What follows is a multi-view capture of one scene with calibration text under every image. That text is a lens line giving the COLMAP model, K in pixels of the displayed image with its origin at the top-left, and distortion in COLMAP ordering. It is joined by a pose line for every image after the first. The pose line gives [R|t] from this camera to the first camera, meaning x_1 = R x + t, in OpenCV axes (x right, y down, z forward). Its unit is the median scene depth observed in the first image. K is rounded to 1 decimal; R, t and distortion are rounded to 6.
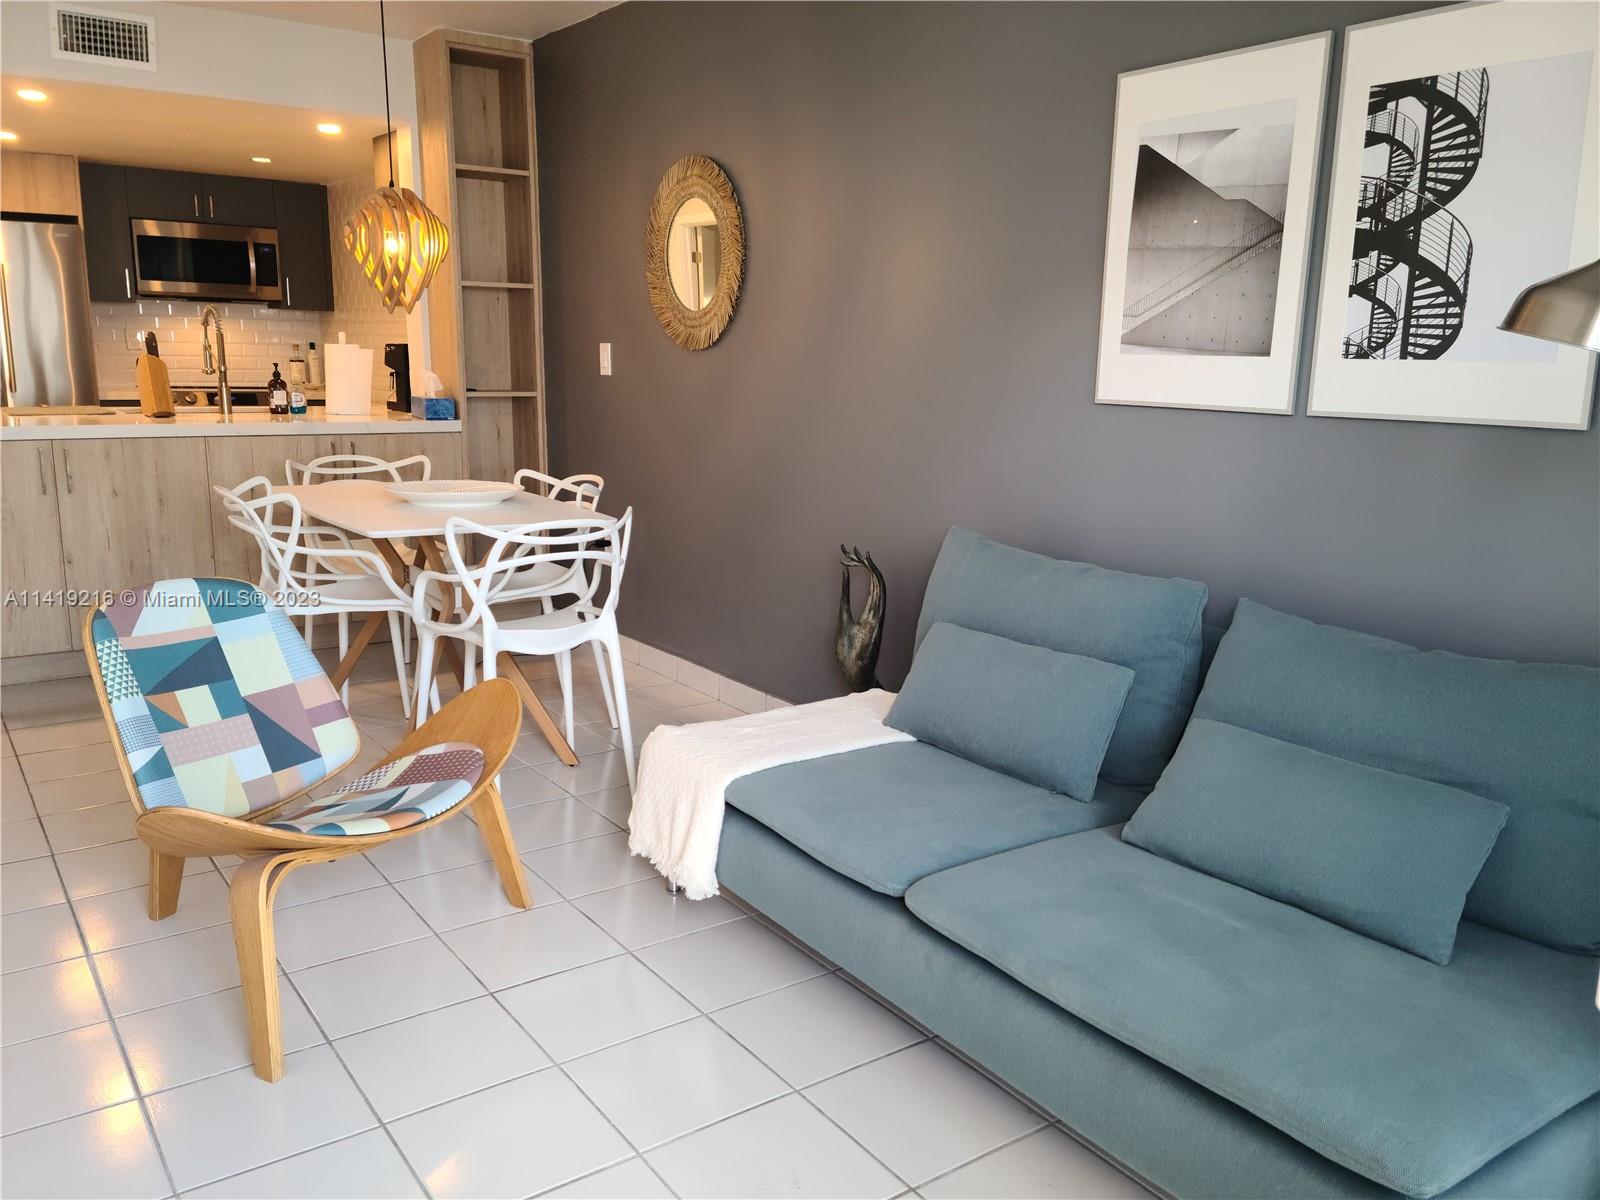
lens RADIAL K [[1265.0, 0, 812.2], [0, 1265.0, 604.0], [0, 0, 1]] dist [0.093548, -0.097646]
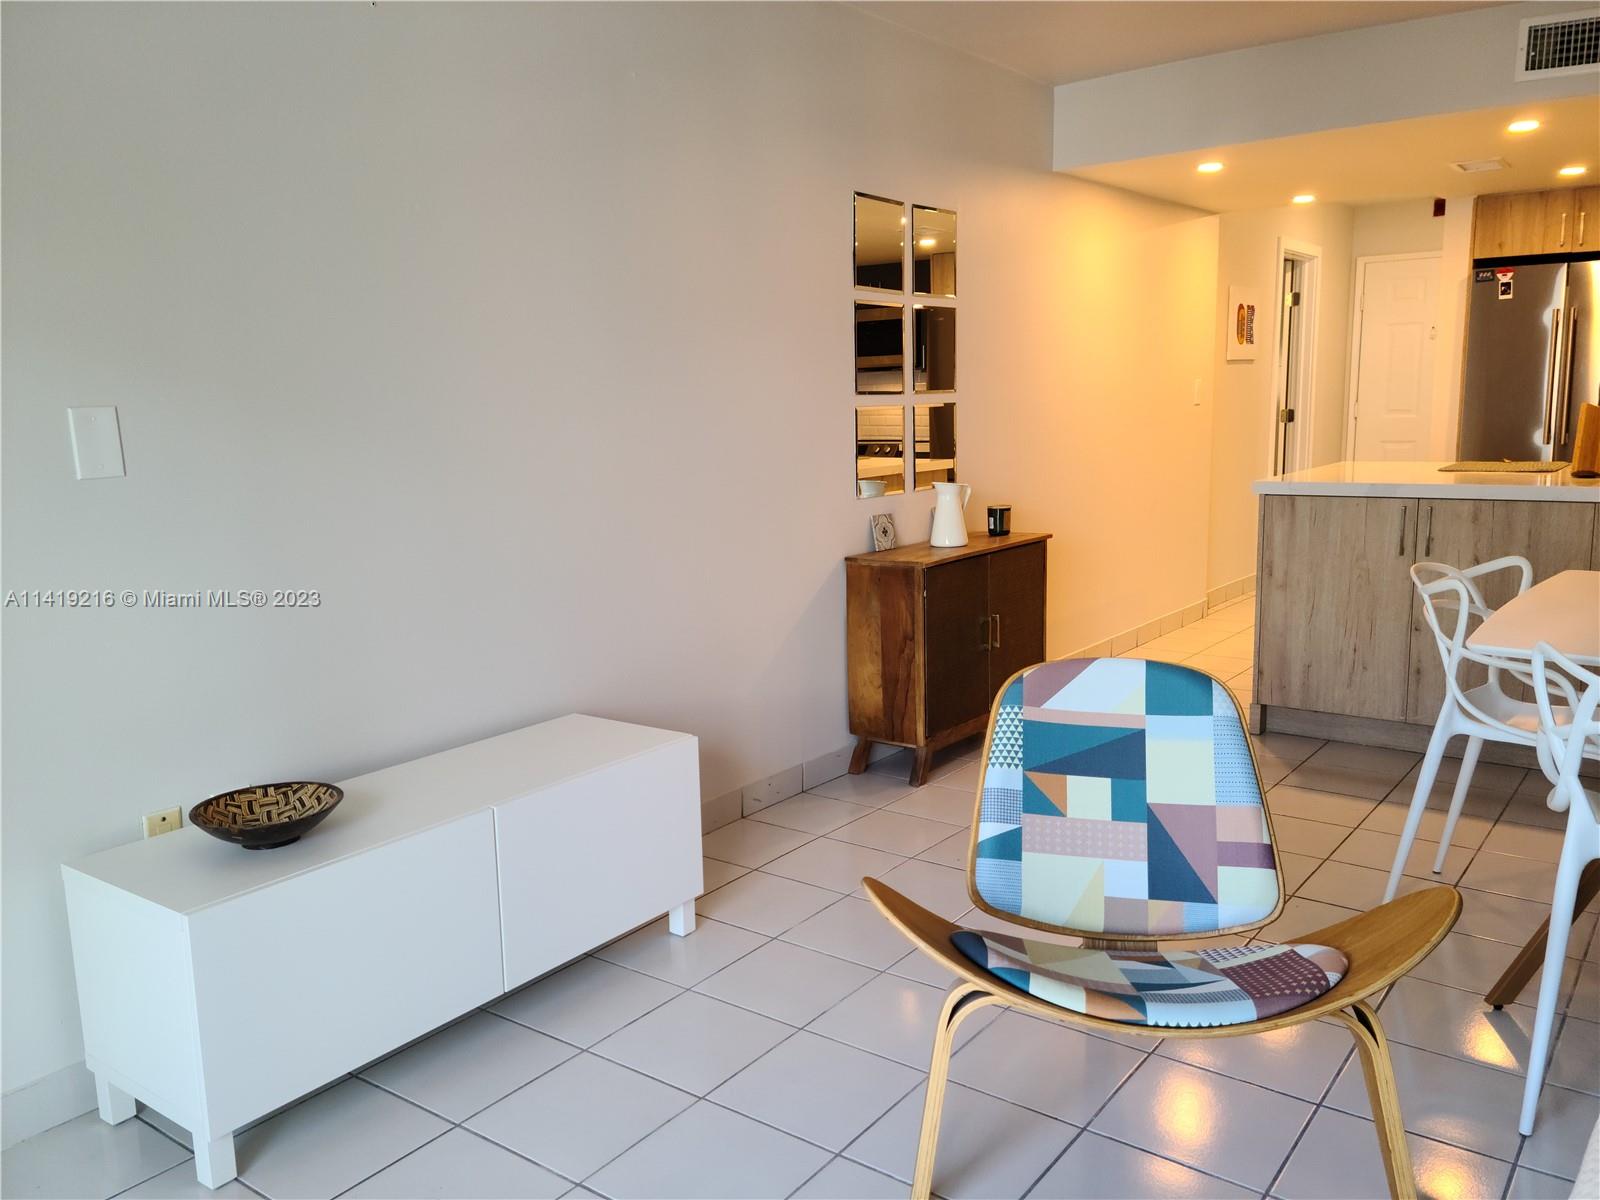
lens RADIAL K [[1265.0, 0, 792.4], [0, 1265.0, 599.7], [0, 0, 1]] dist [0.093548, -0.097646]
pose [[0.292201, 0.126140, -0.948002, 0.172481], [-0.161253, 0.983569, 0.081170, -0.056441], [0.942664, 0.129151, 0.307741, 0.288683]]
